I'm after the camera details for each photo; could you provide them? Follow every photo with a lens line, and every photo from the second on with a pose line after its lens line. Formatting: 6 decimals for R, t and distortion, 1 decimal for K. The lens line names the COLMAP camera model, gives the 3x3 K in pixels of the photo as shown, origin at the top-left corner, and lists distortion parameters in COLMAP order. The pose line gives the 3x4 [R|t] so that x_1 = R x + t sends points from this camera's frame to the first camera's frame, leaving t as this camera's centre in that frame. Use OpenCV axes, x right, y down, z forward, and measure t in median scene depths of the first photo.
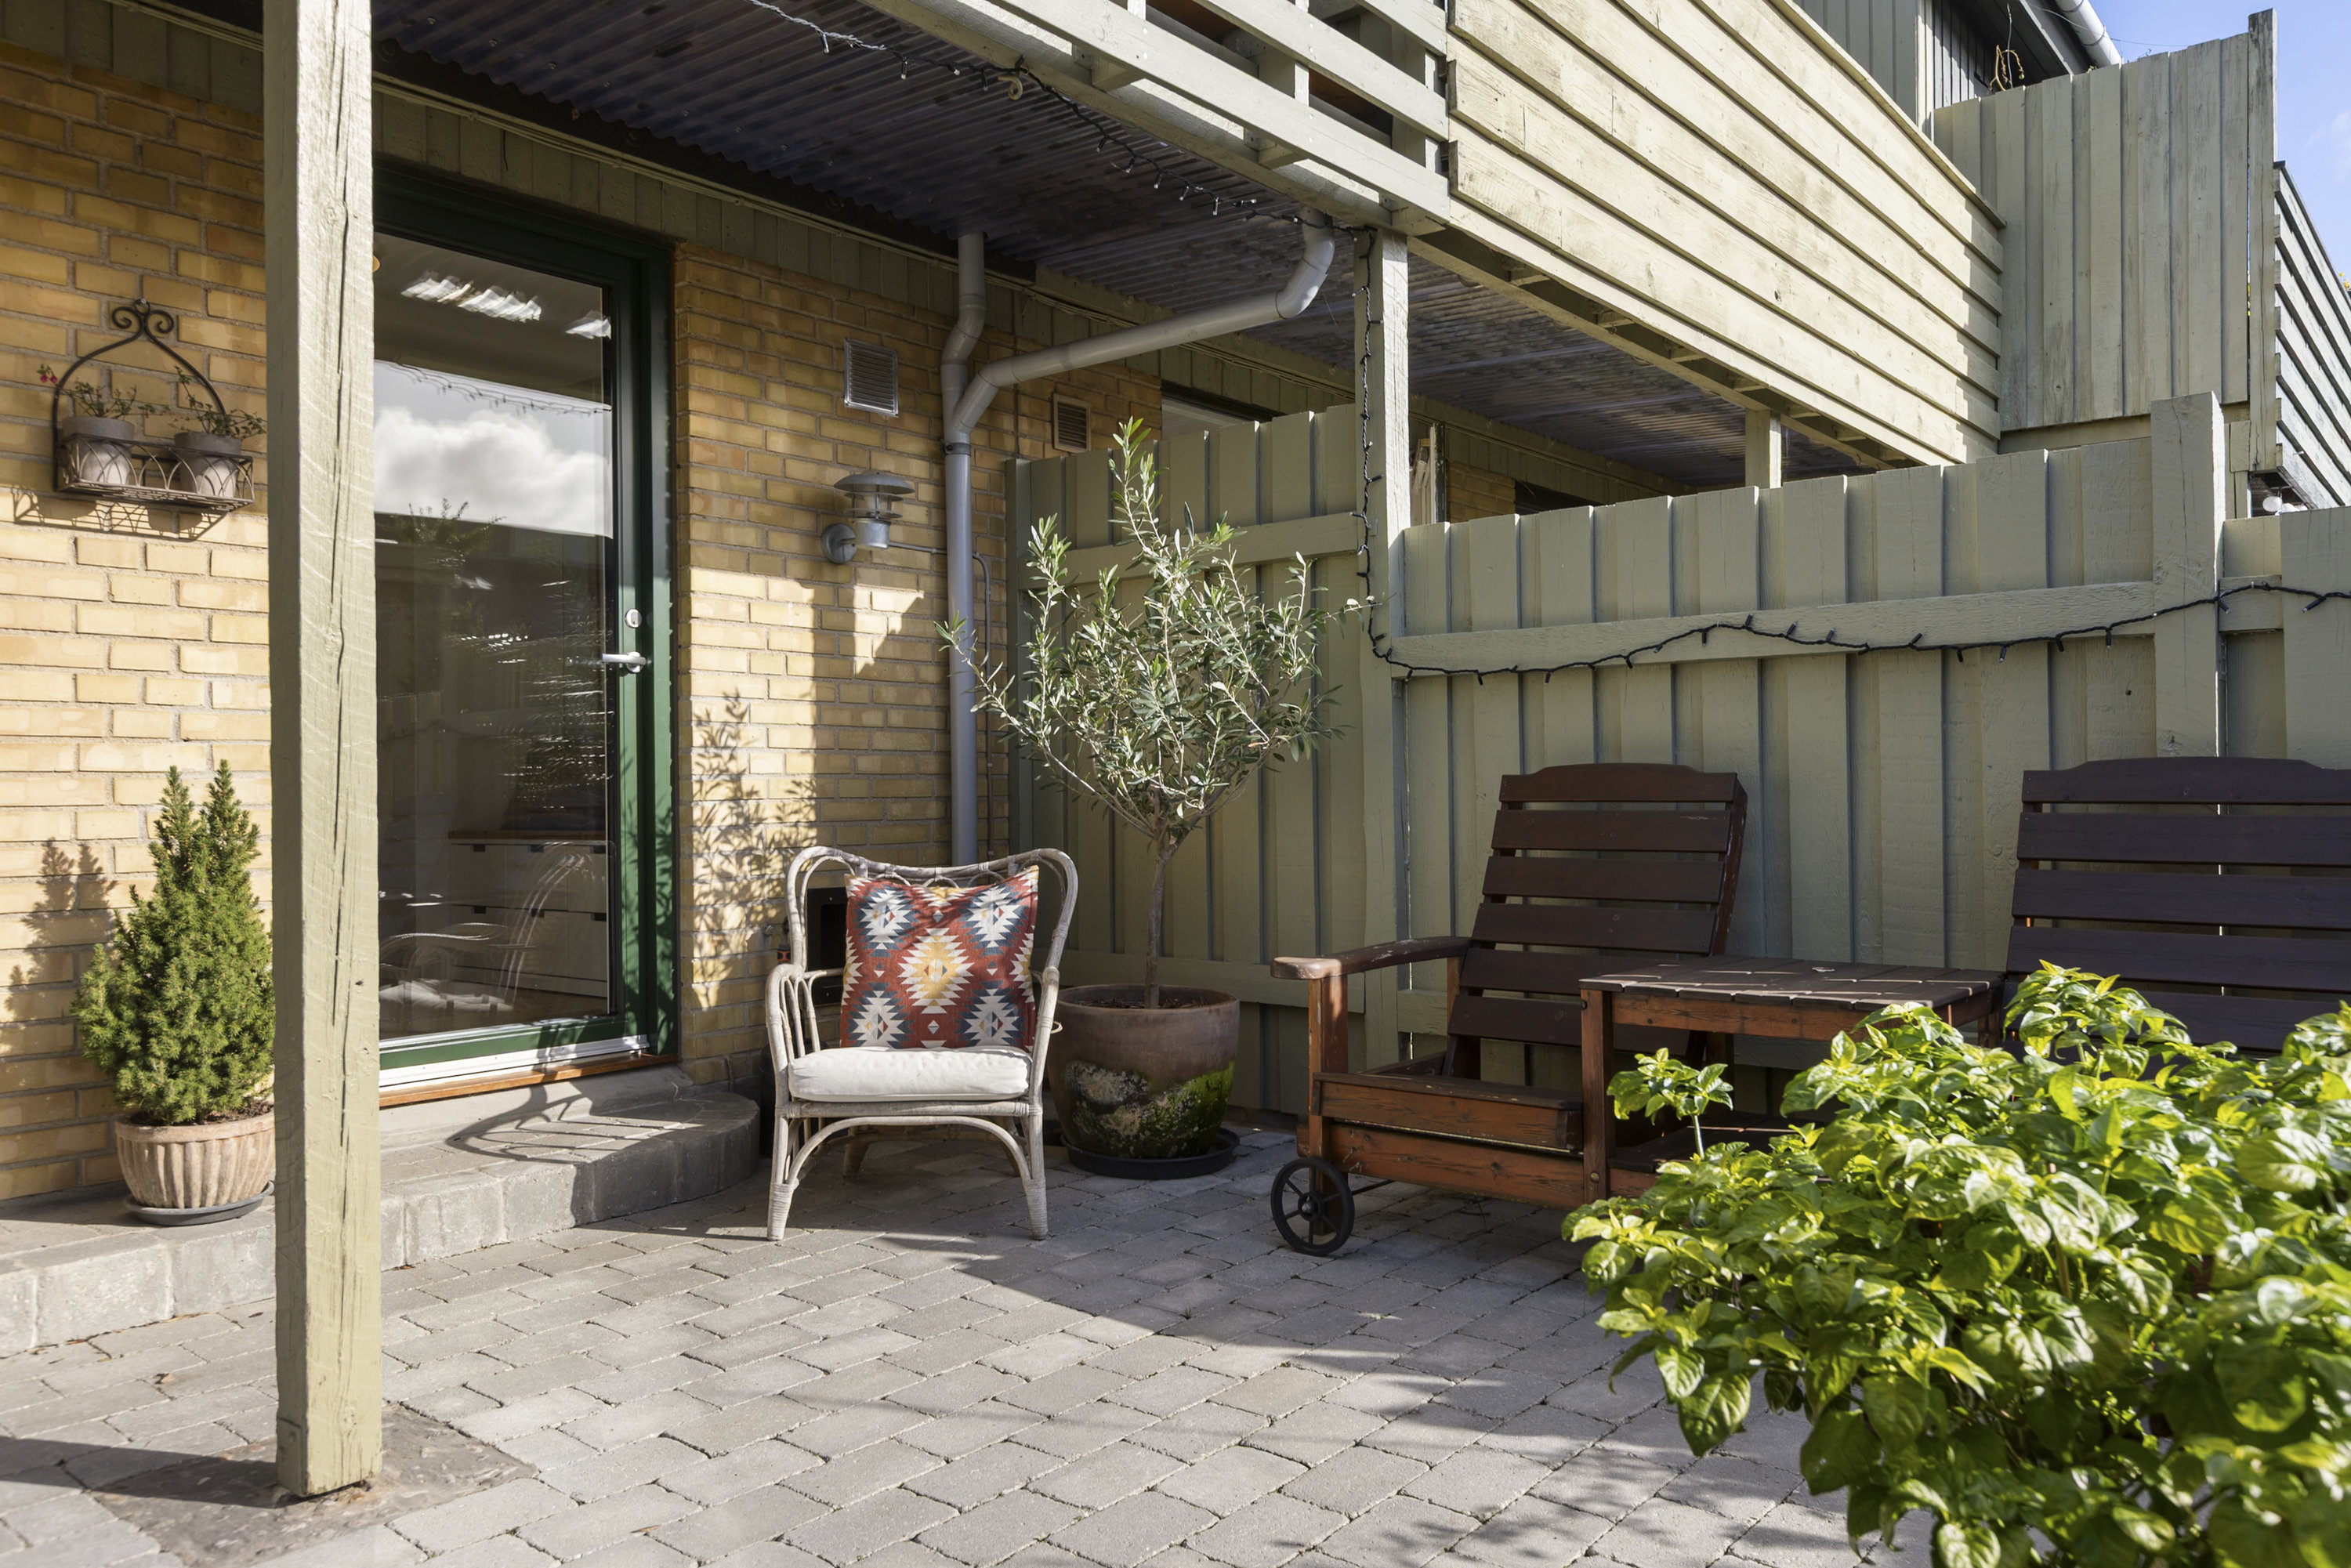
lens RADIAL K [[1688.5, 0, 1180.4], [0, 1688.5, 791.0], [0, 0, 1]] dist [-0.000399, 0.004334]
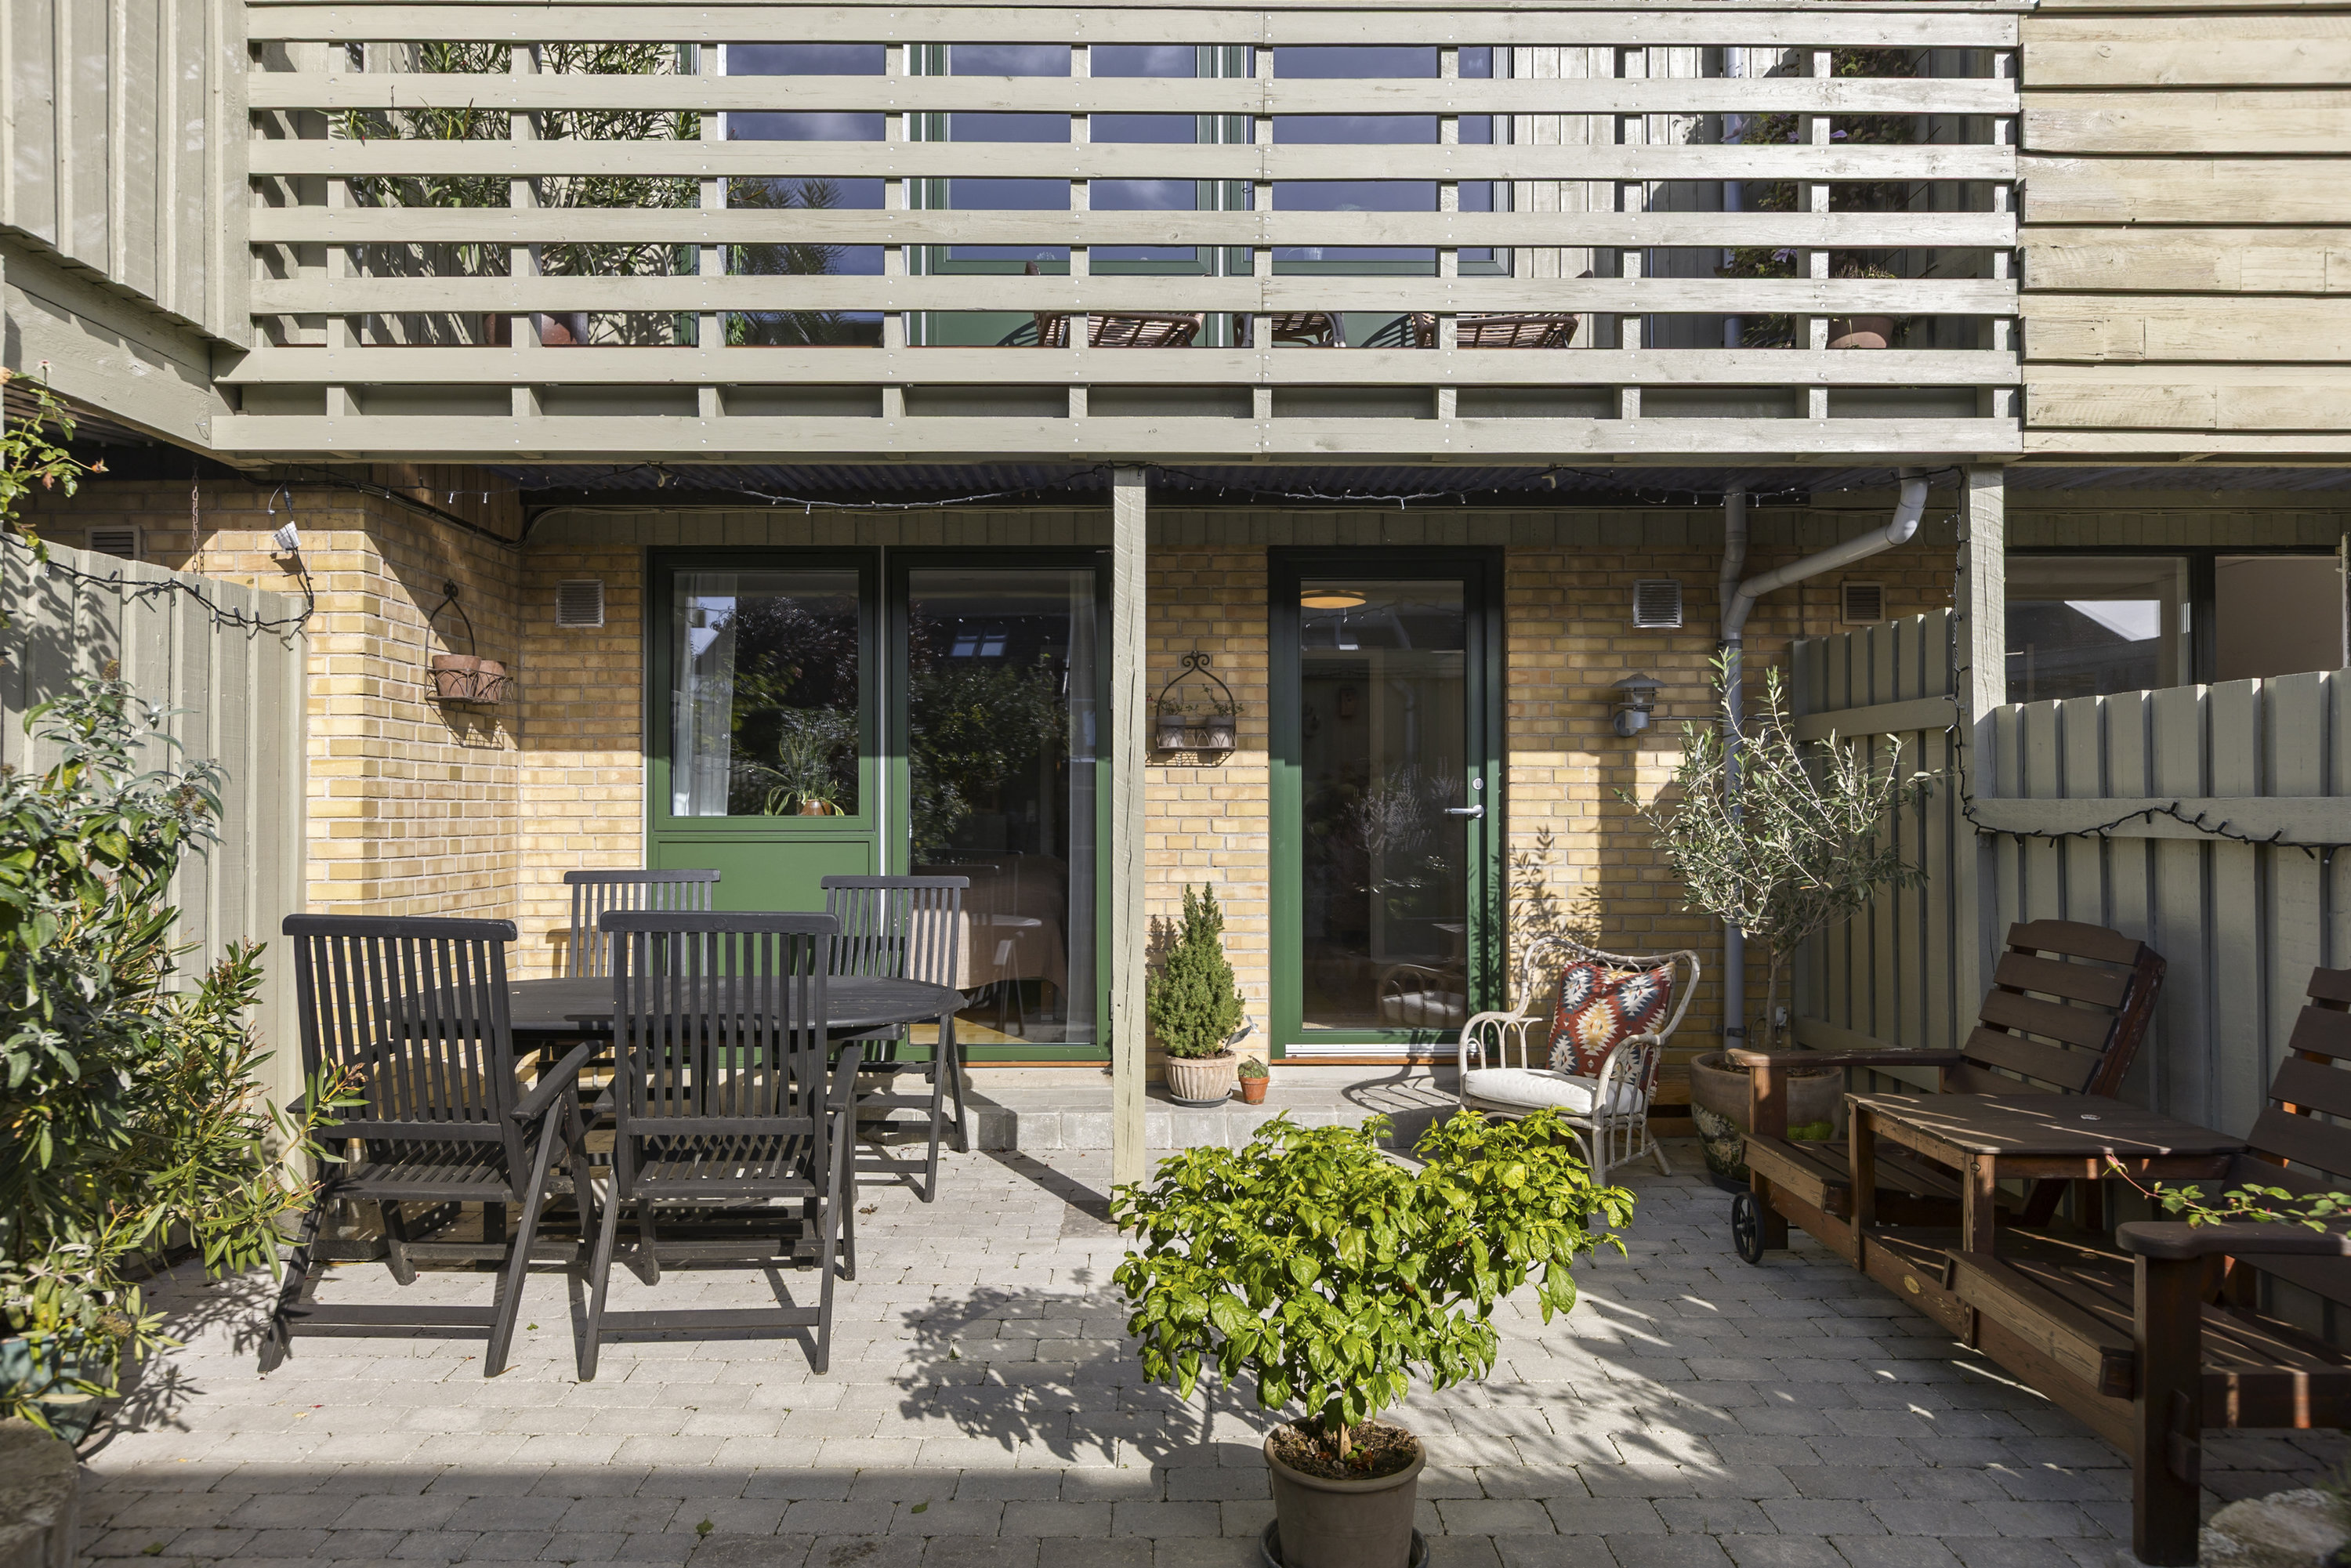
lens RADIAL K [[1541.3, 0, 1177.5], [0, 1541.3, 781.6], [0, 0, 1]] dist [0.002706, 0.001926]
pose [[0.635991, 0.001198, -0.771696, 0.623454], [-0.003729, 0.999992, -0.001521, -0.100398], [0.771688, 0.003845, 0.635990, -0.154078]]
